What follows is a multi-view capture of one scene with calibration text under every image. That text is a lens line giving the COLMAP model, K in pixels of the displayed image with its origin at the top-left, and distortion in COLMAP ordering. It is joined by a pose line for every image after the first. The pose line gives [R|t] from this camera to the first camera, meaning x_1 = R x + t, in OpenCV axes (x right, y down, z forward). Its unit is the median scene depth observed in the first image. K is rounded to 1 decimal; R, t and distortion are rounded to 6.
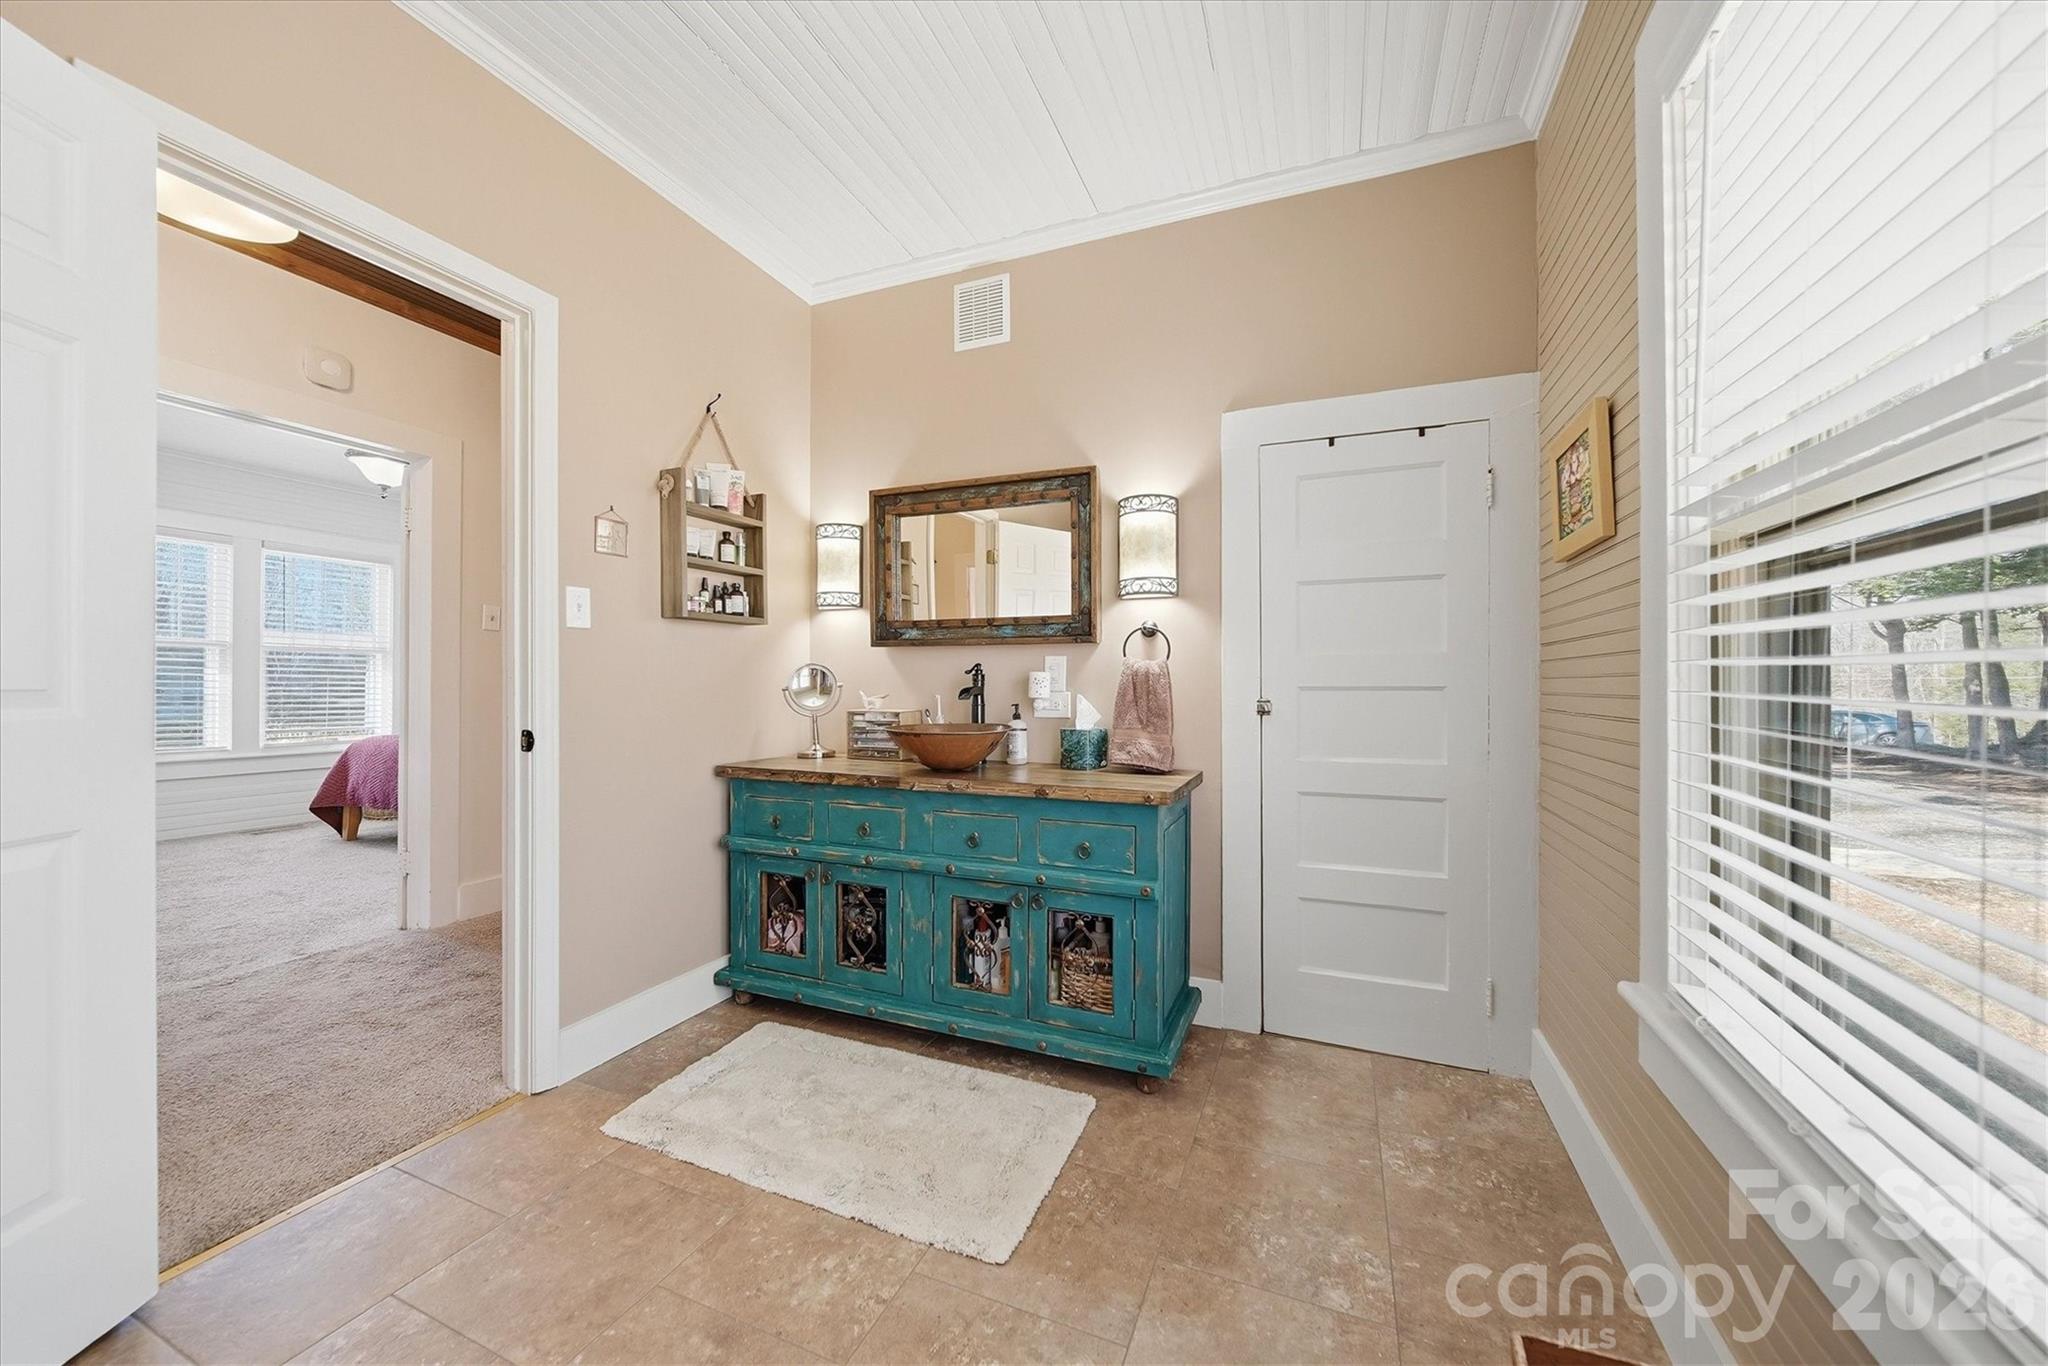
lens RADIAL K [[735.9, 0, 1024.5], [0, 735.9, 681.0], [0, 0, 1]] dist [-0.000095, -0.000028]
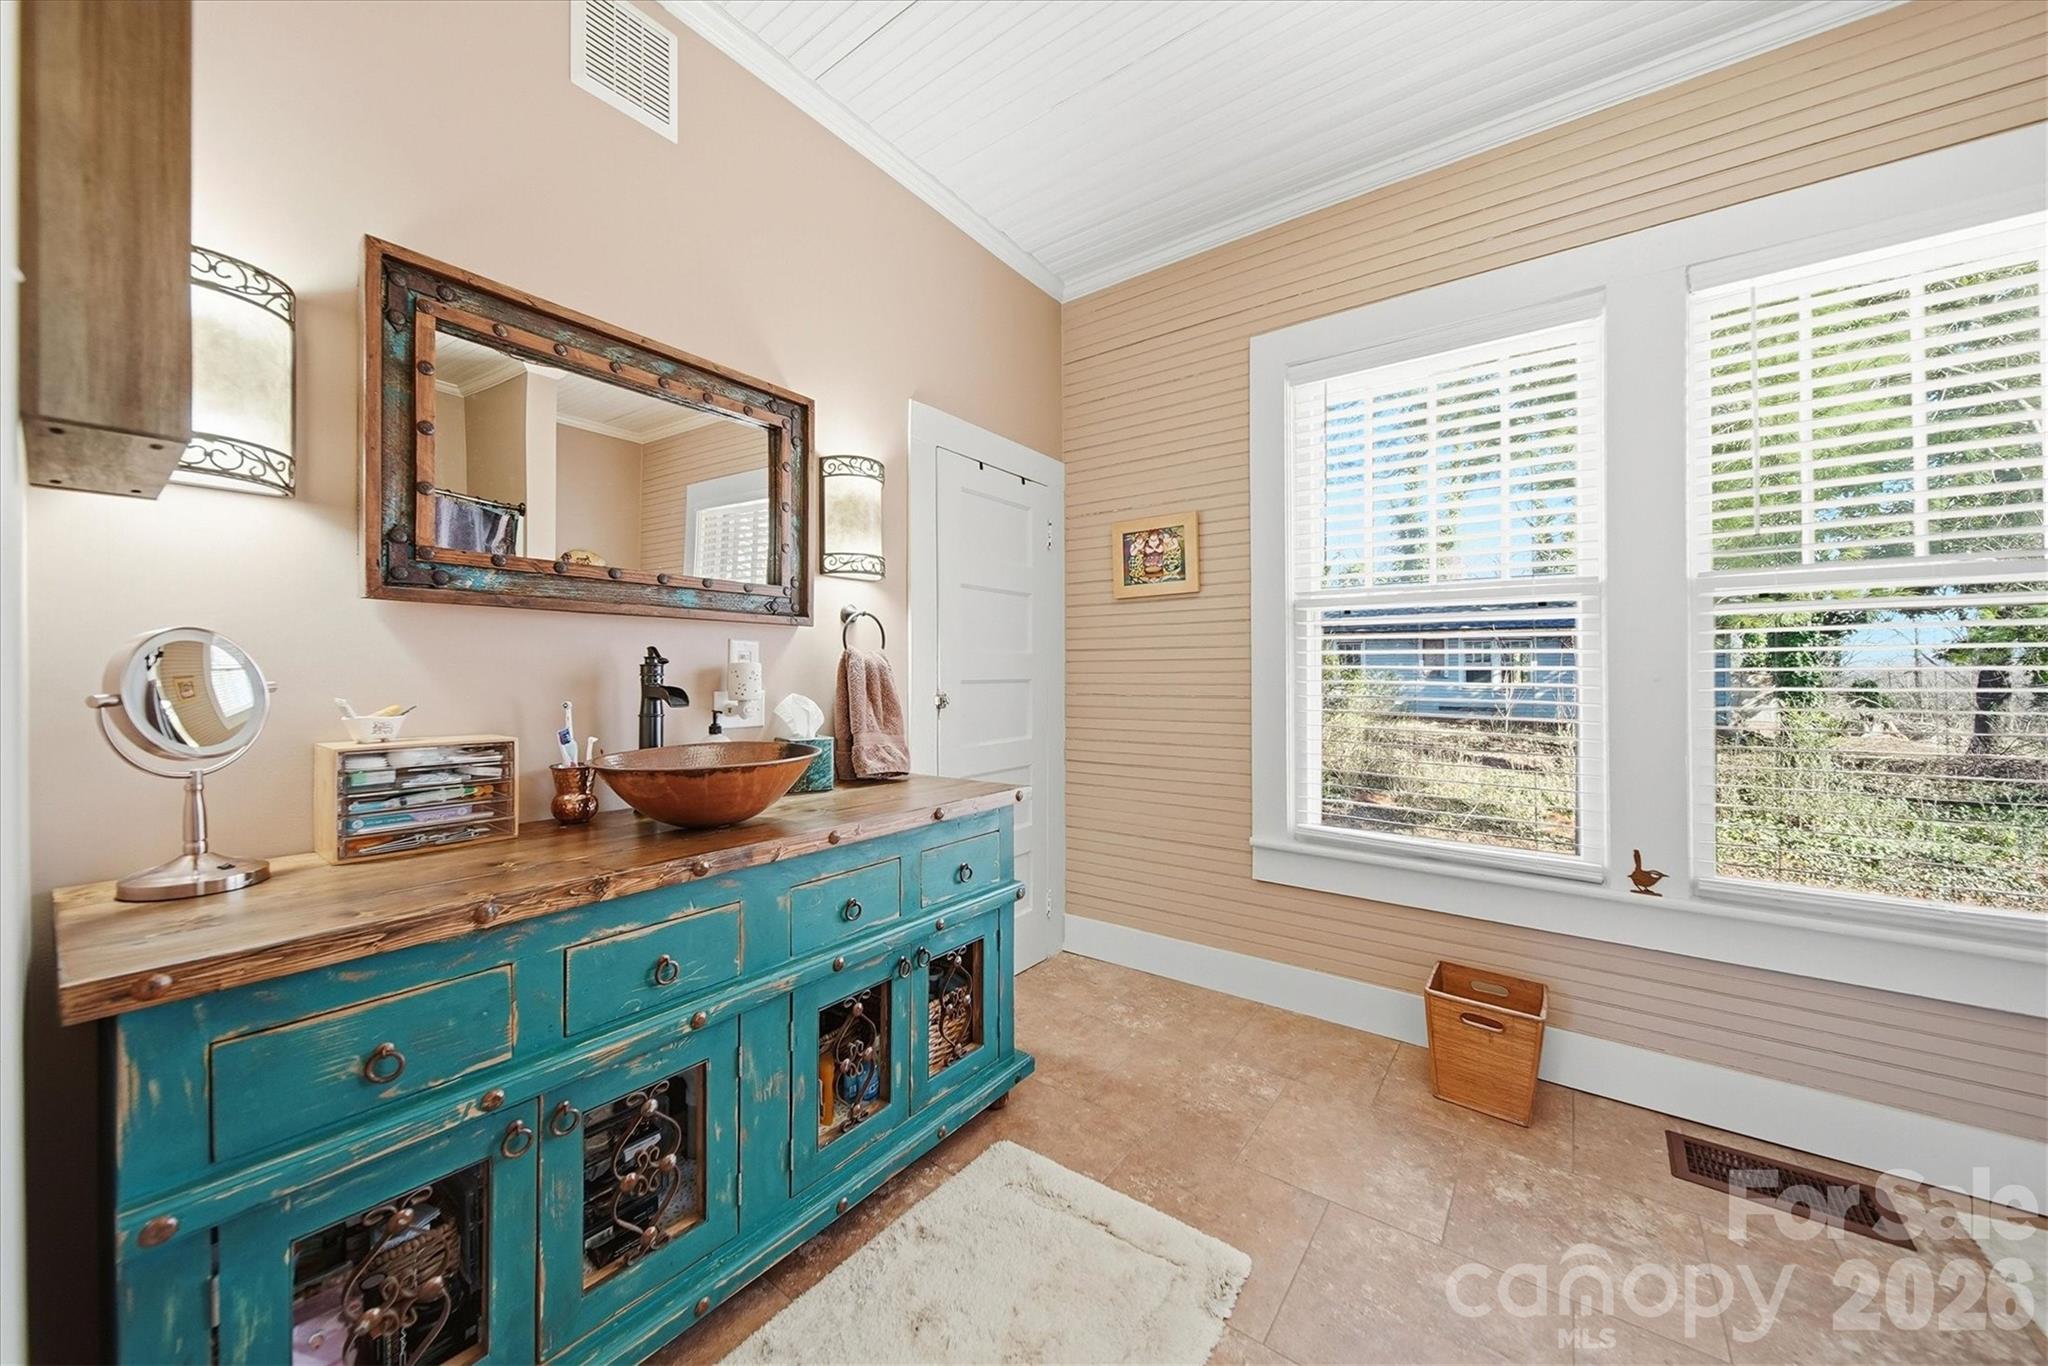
lens RADIAL K [[735.9, 0, 1021.5], [0, 735.9, 672.1], [0, 0, 1]] dist [-0.000095, -0.000028]
pose [[0.244471, 0.003202, 0.969651, -0.611463], [0.003397, 0.999986, -0.004158, 0.000508], [-0.969651, 0.004310, 0.244457, 0.601777]]
